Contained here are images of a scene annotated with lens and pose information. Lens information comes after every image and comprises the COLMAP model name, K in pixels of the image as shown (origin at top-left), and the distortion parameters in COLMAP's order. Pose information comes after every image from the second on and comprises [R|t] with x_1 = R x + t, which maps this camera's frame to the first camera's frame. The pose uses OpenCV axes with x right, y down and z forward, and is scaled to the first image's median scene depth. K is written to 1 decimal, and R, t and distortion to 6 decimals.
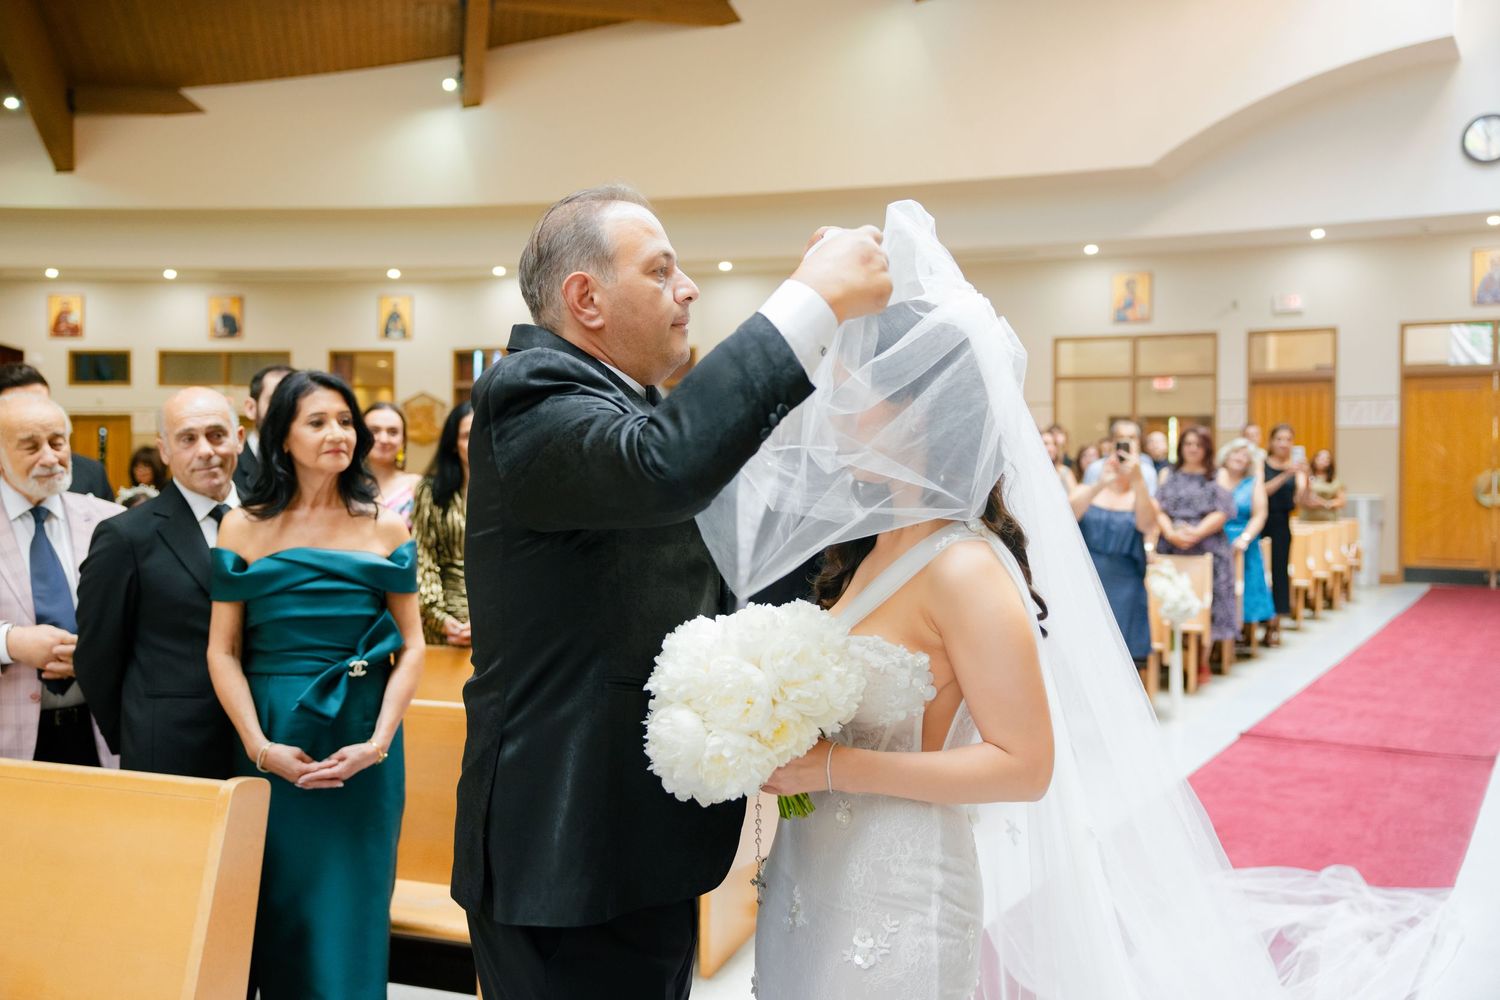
lens RADIAL K [[1435.3, 0, 744.7], [0, 1435.3, 473.1], [0, 0, 1]] dist [0.041896, 0.003392]
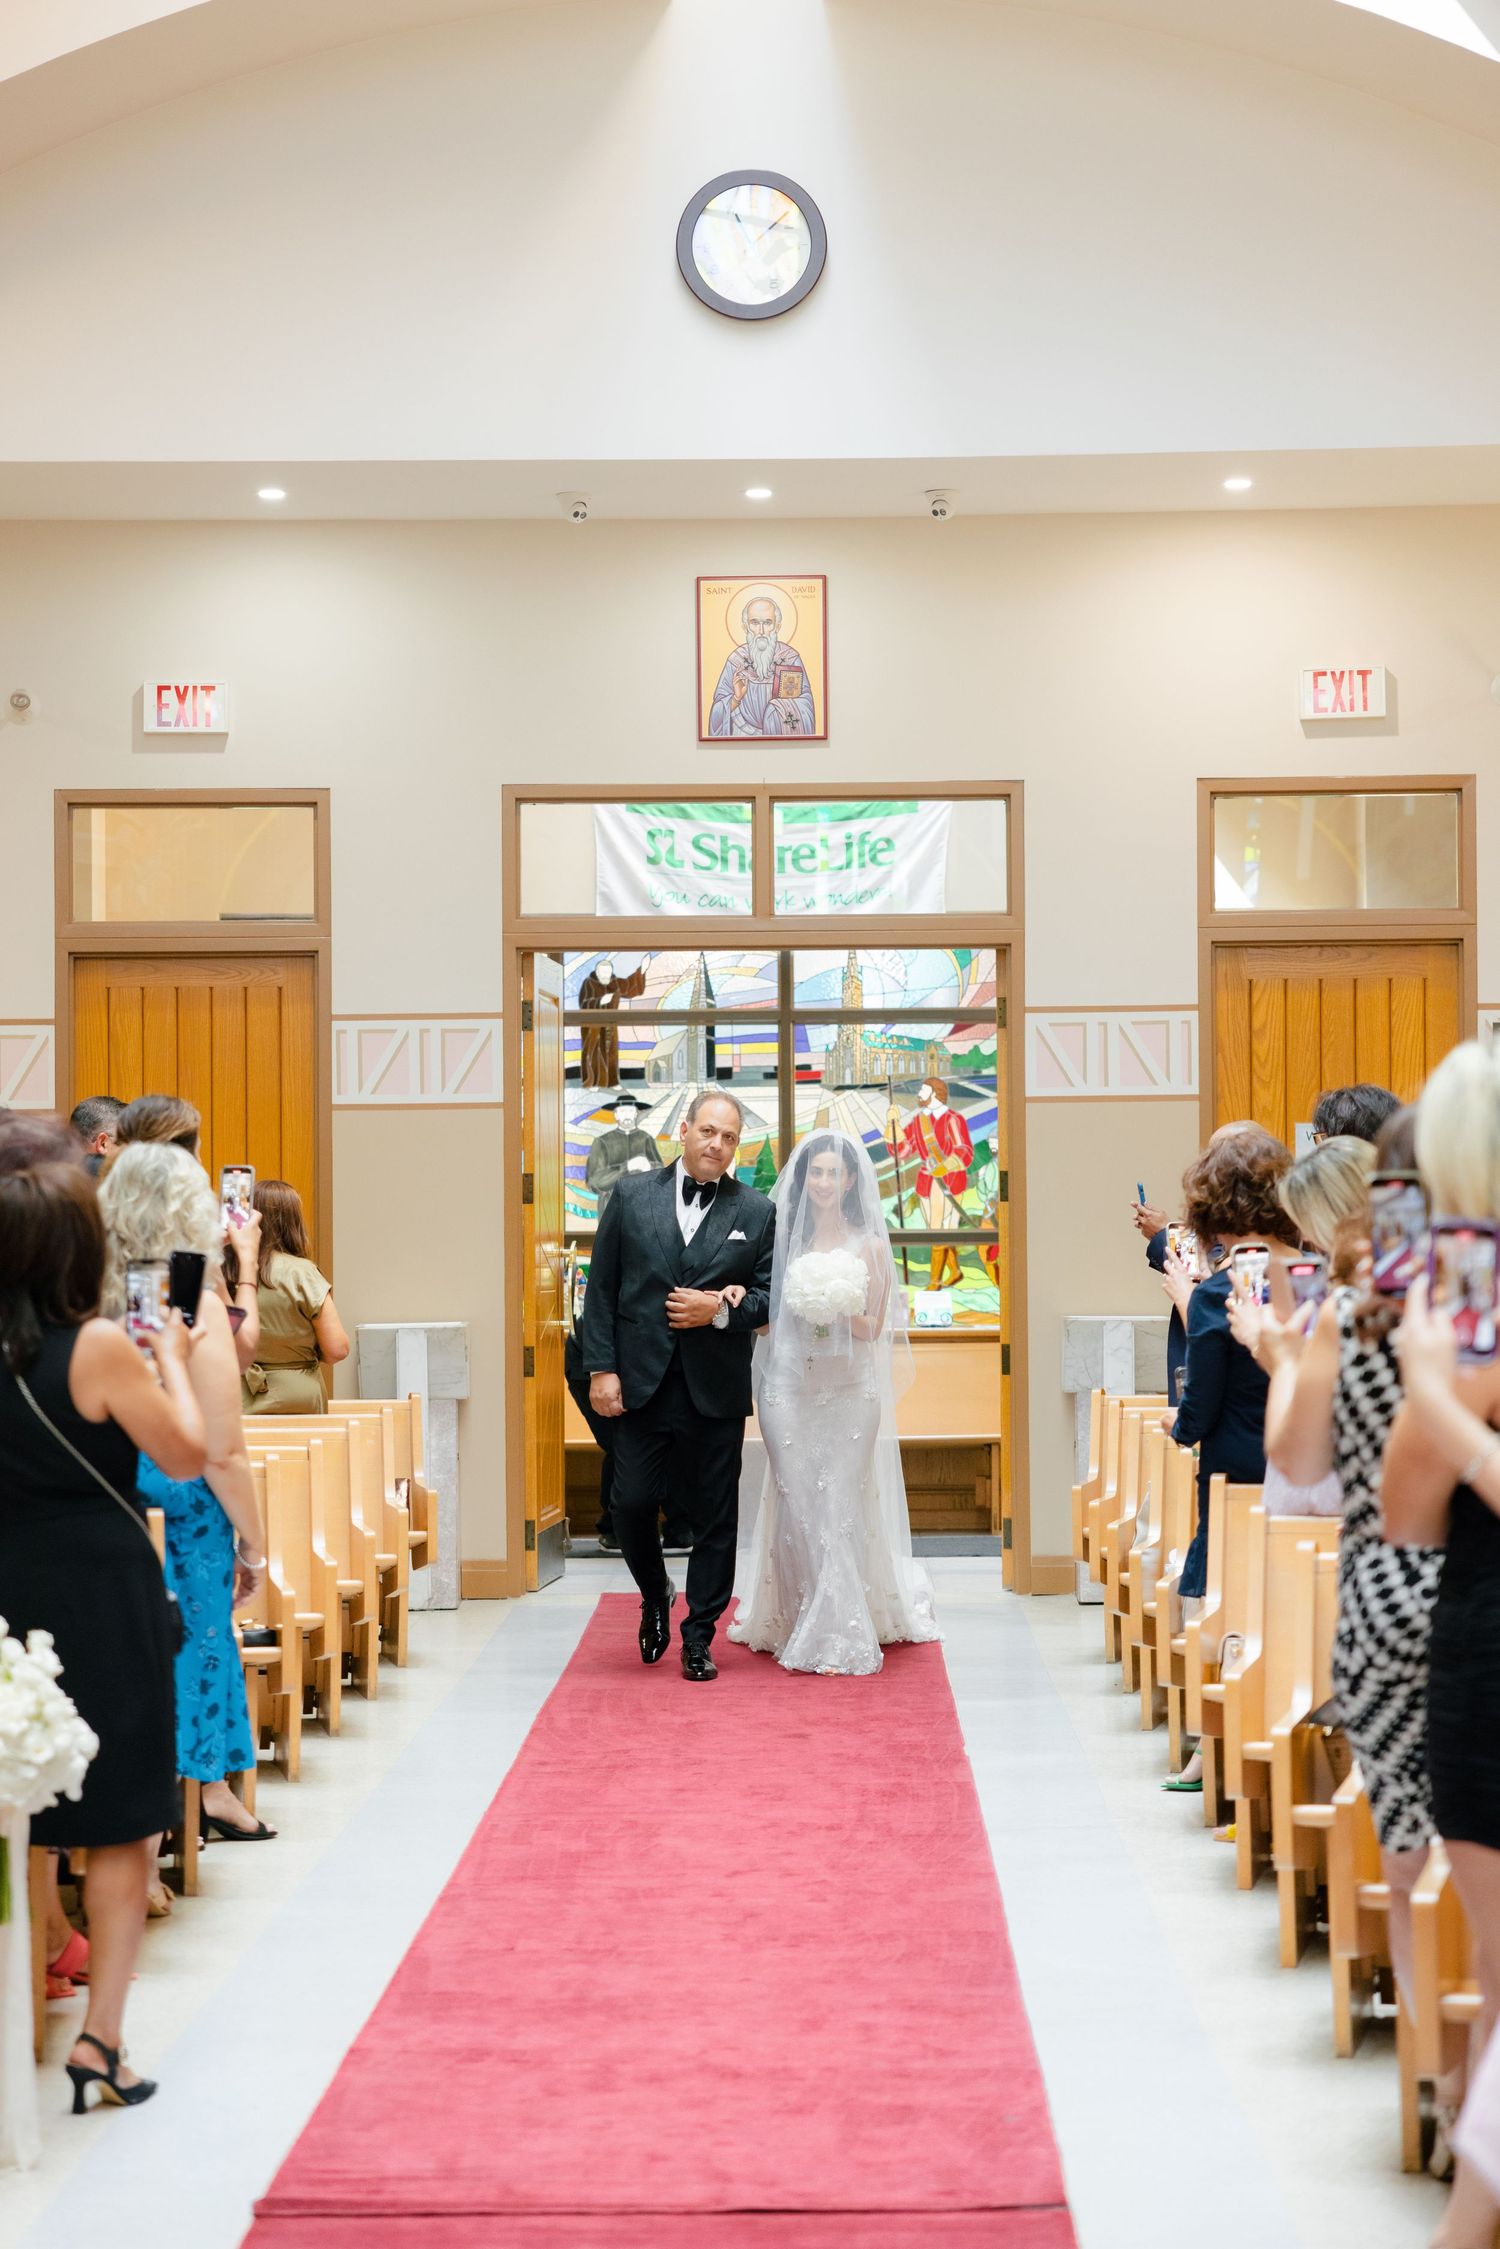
lens RADIAL K [[4386.3, 0, 750.6], [0, 4386.3, 1087.5], [0, 0, 1]] dist [0.029239, 0.077263]
pose [[0.859786, 0.008647, 0.510582, -0.003661], [0.010159, 0.999369, -0.034032, -0.002201], [-0.510554, 0.034447, 0.859155, 0.135631]]
